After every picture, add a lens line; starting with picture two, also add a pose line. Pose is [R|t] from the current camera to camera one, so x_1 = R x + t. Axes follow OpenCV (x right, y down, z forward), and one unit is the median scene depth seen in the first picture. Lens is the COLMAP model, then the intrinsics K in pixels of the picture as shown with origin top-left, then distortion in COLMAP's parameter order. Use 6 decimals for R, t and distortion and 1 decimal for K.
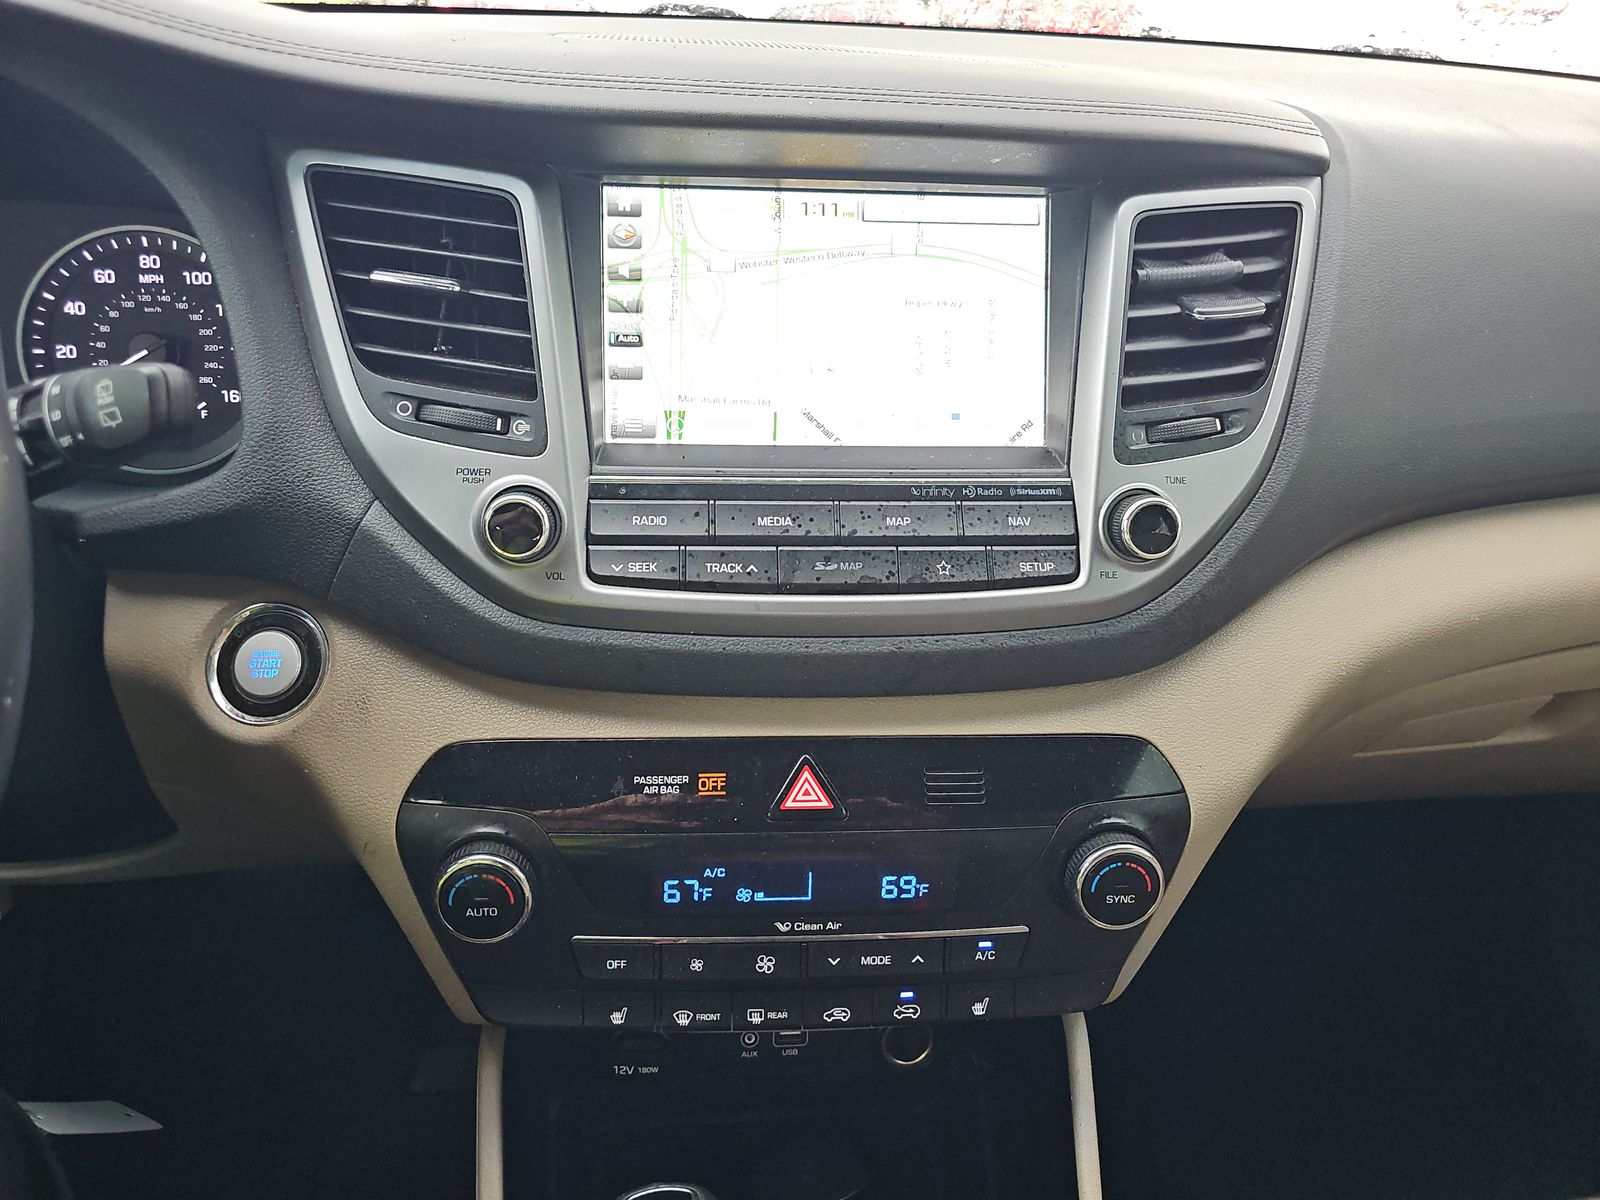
lens RADIAL K [[1160.7, 0, 789.8], [0, 1160.7, 589.8], [0, 0, 1]] dist [0.025880, -0.032756]
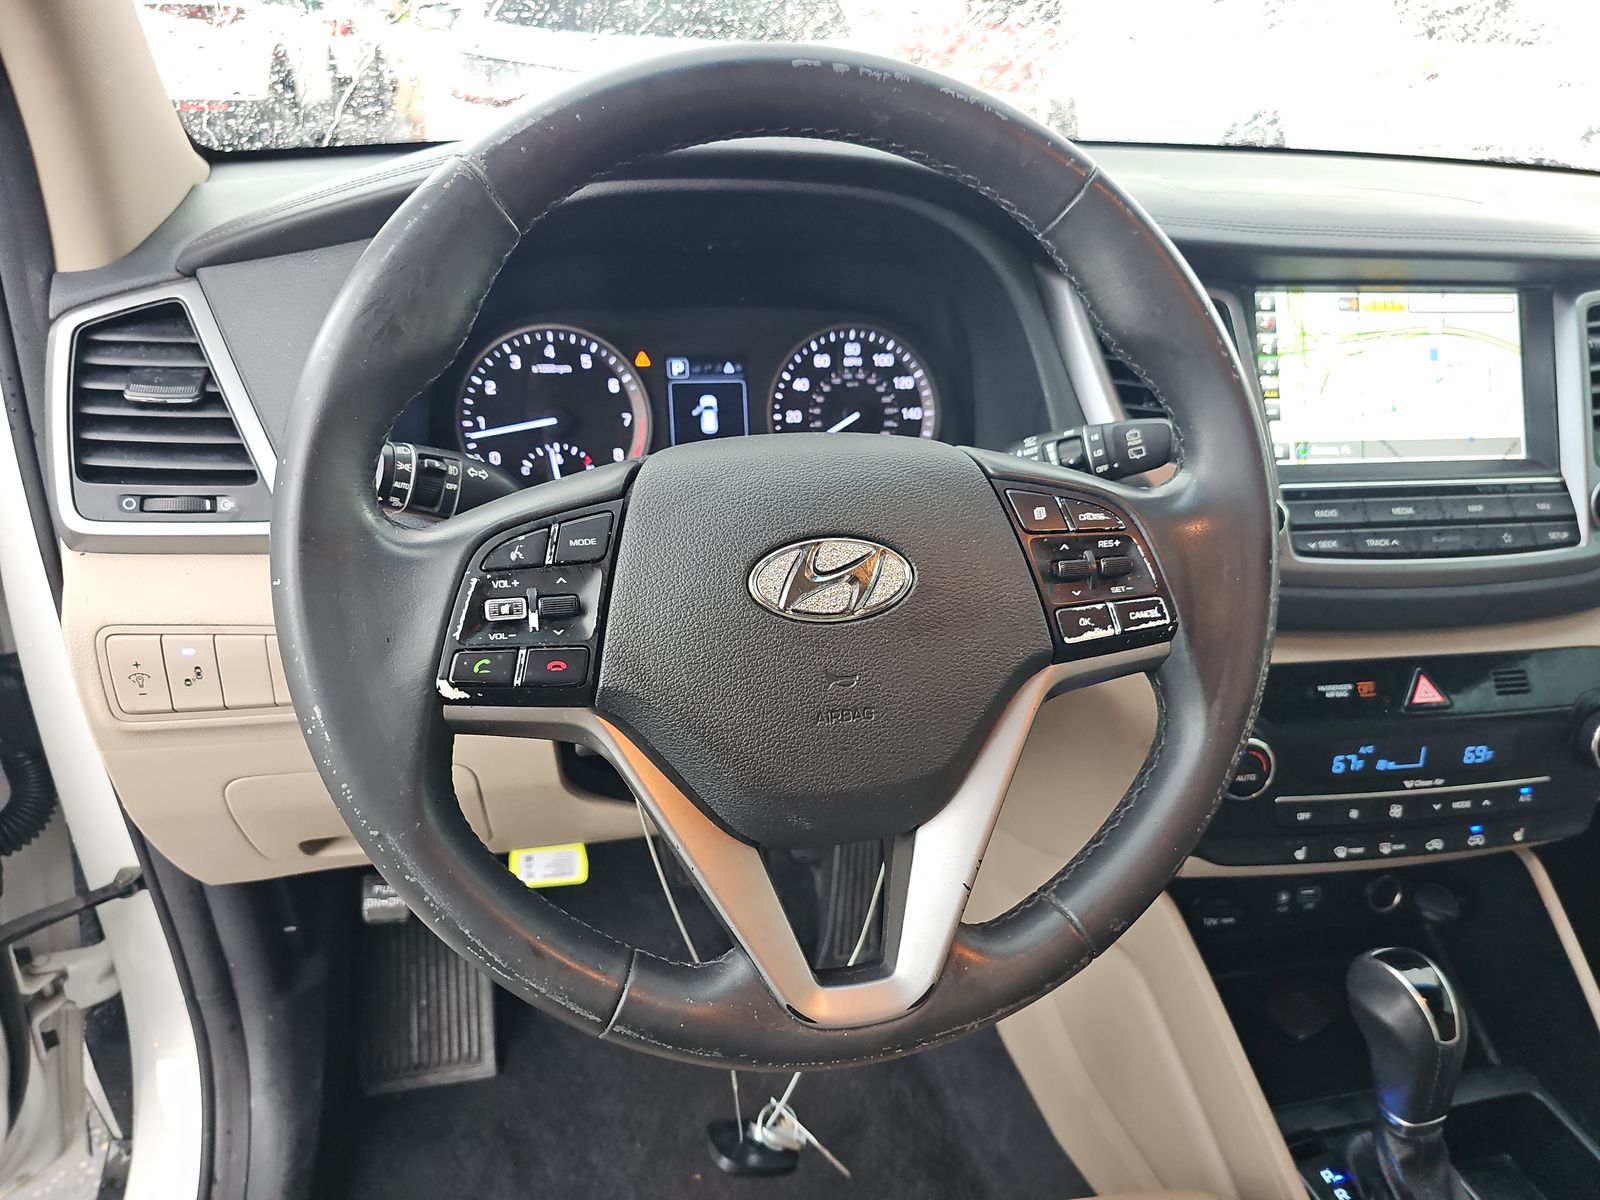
lens RADIAL K [[1160.7, 0, 804.8], [0, 1160.7, 609.3], [0, 0, 1]] dist [0.025880, -0.032756]
pose [[0.993719, -0.047240, 0.101441, -0.903271], [0.049842, 0.998486, -0.023268, 0.061893], [-0.100188, 0.028177, 0.994569, -0.407166]]
